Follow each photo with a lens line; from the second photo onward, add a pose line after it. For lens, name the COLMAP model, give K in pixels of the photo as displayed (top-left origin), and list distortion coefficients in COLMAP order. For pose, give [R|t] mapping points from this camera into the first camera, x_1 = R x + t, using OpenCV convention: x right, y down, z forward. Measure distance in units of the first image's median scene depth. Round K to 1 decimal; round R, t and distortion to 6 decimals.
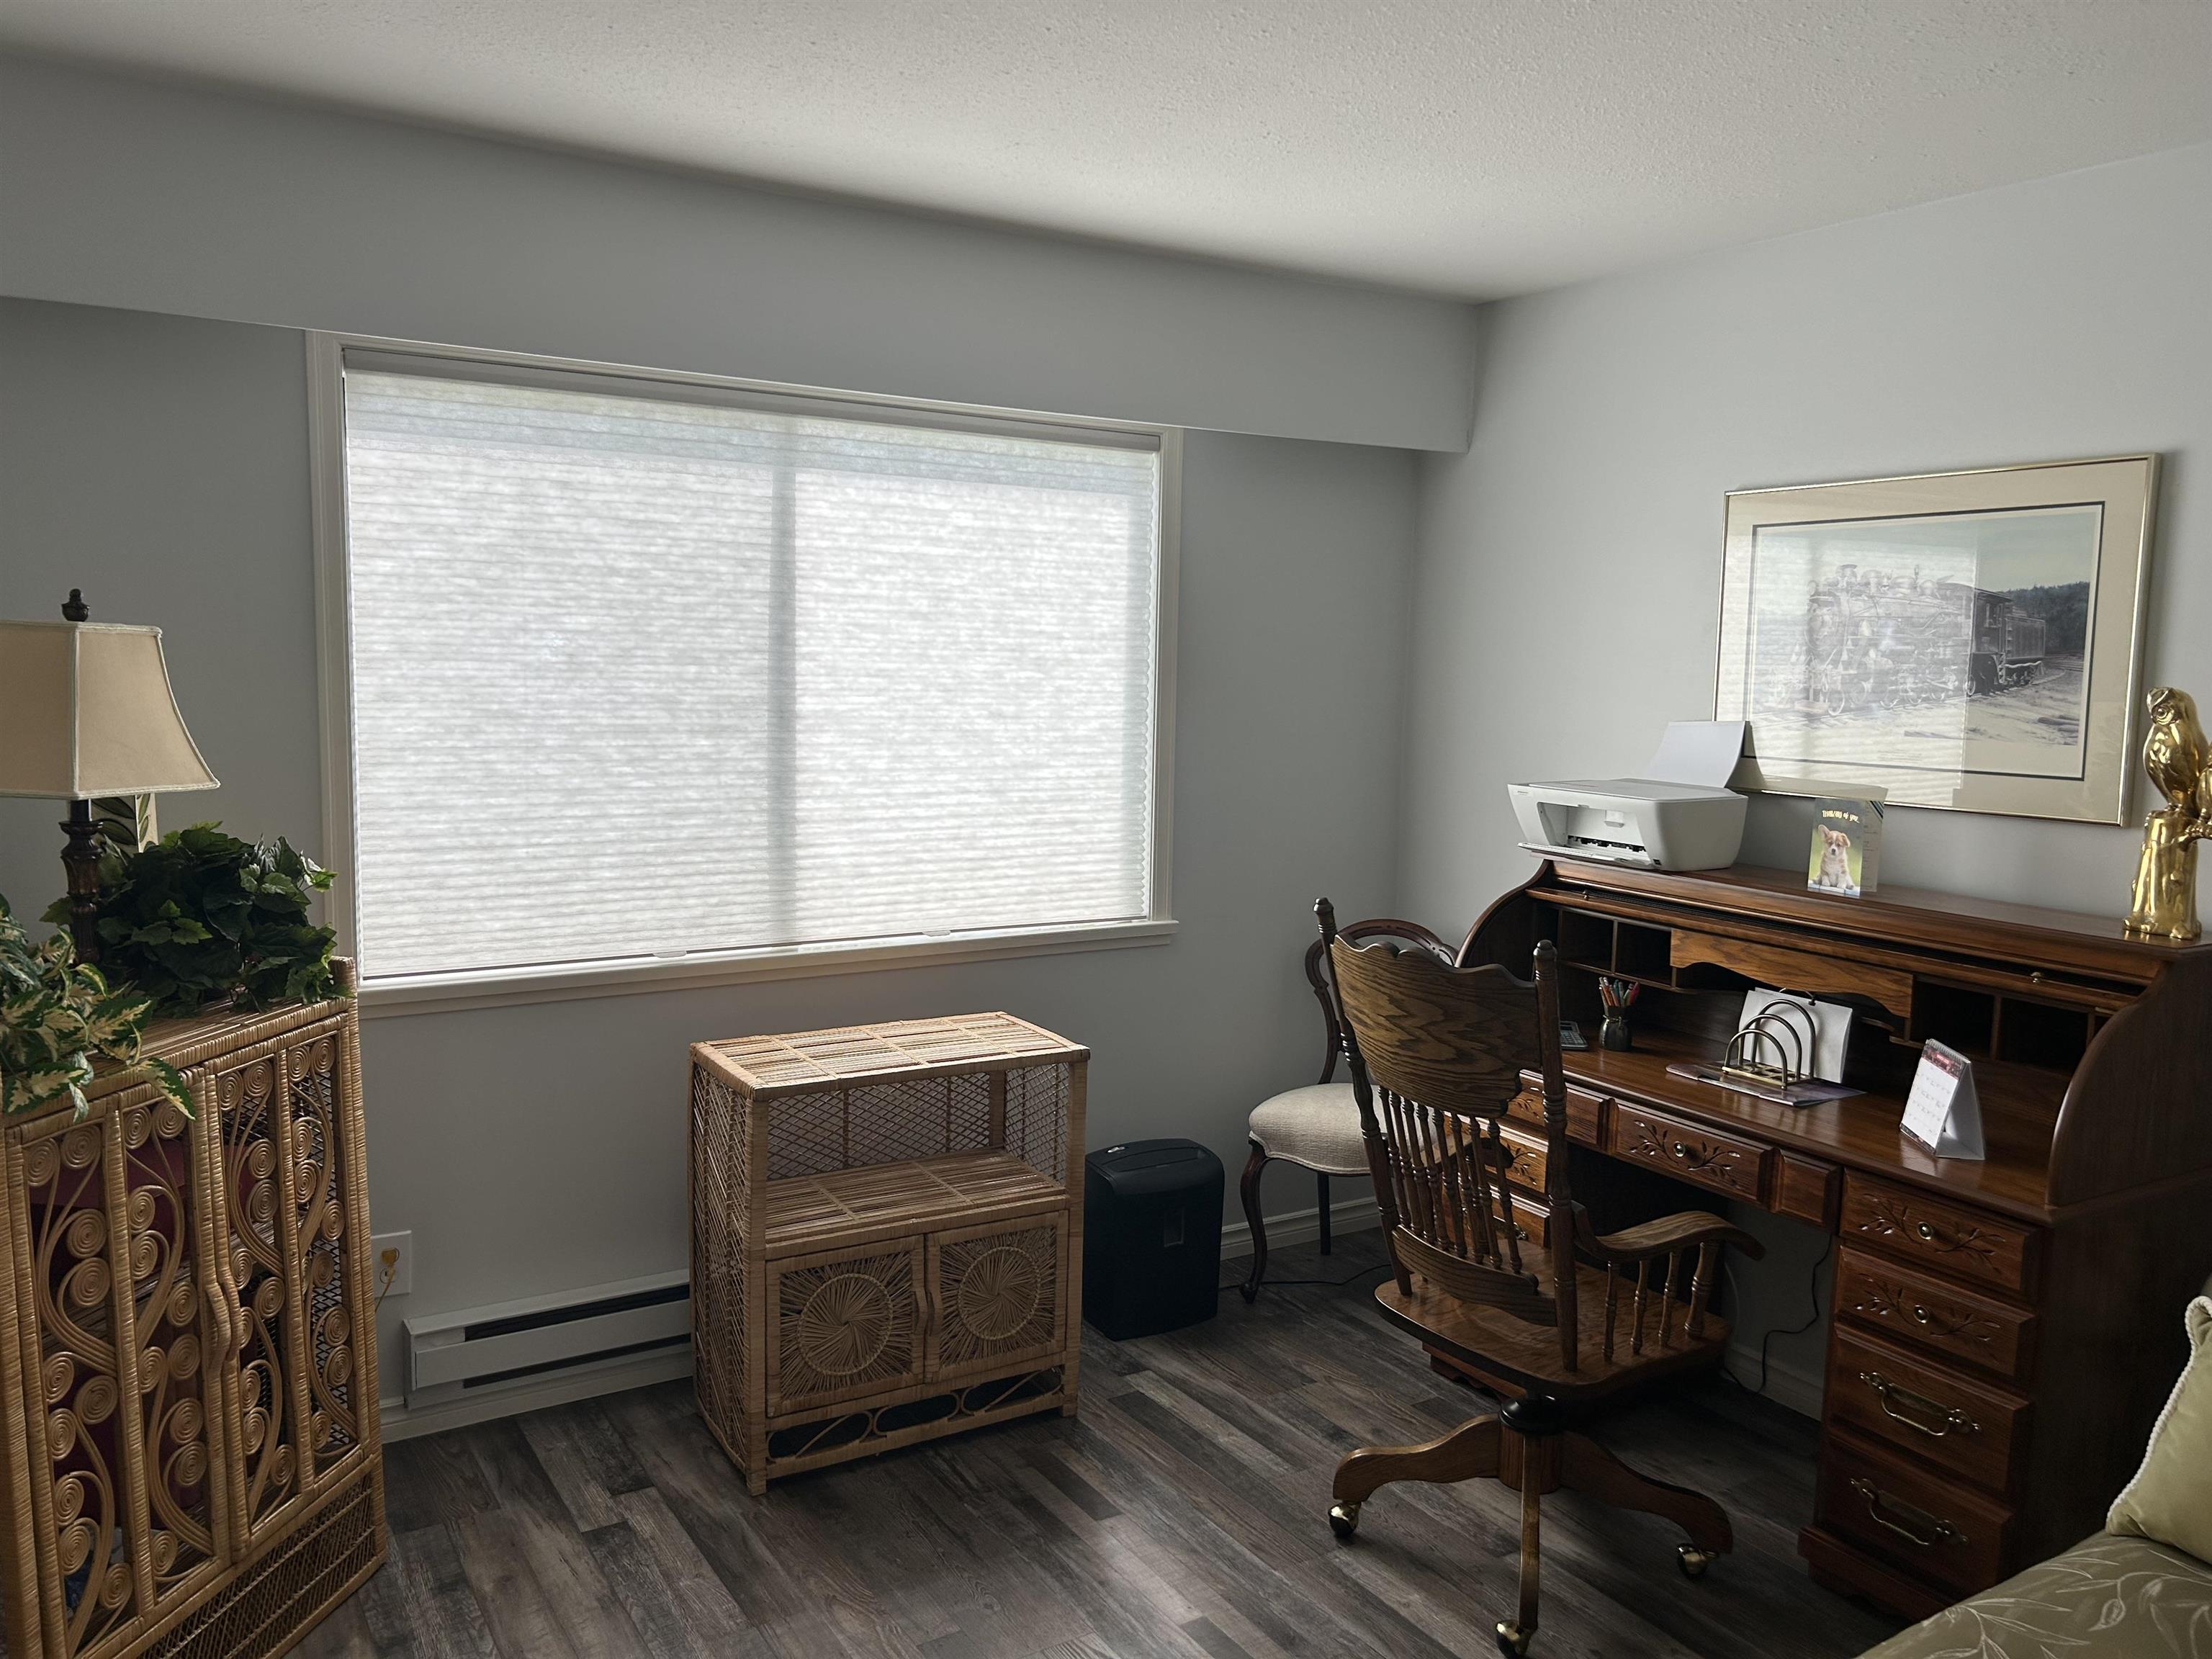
lens RADIAL K [[1651.6, 0, 1099.8], [0, 1651.6, 837.6], [0, 0, 1]] dist [0.056232, -0.060647]
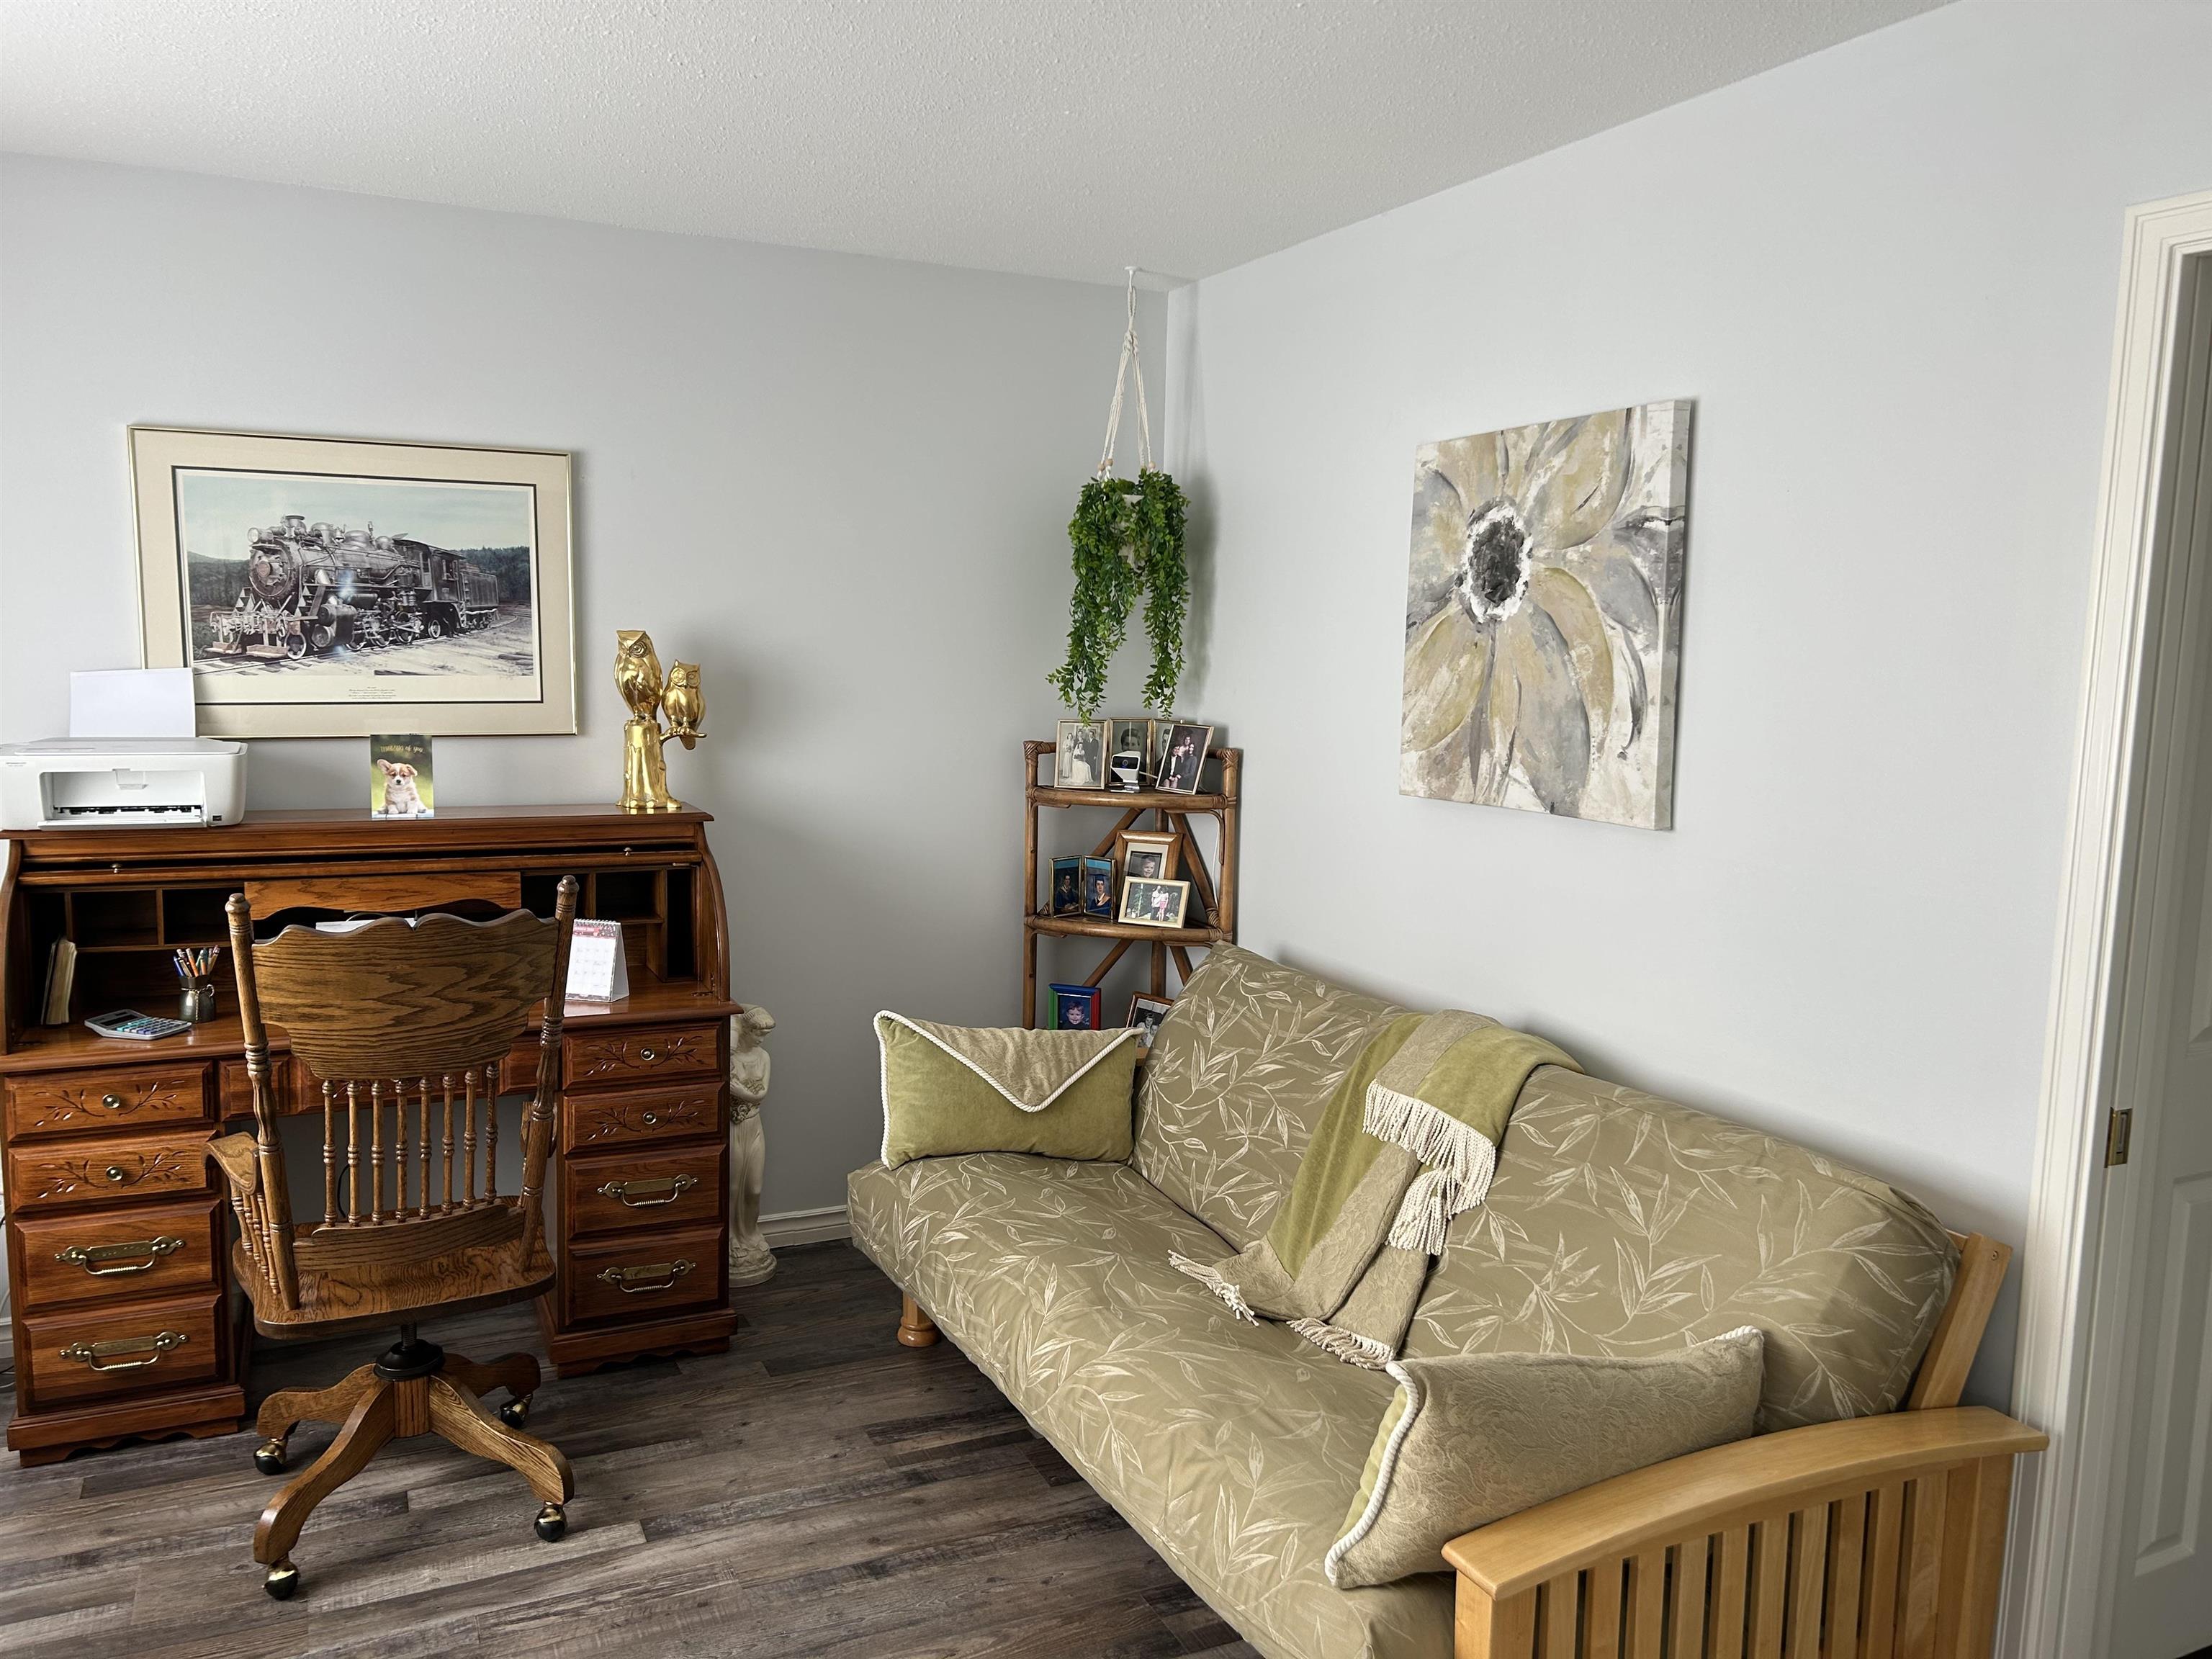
lens RADIAL K [[1651.6, 0, 1100.4], [0, 1651.6, 826.5], [0, 0, 1]] dist [0.056232, -0.060647]
pose [[0.123016, -0.141484, 0.982267, -0.593270], [0.094367, 0.986968, 0.130343, -0.062587], [-0.987908, 0.076659, 0.134764, 0.389917]]
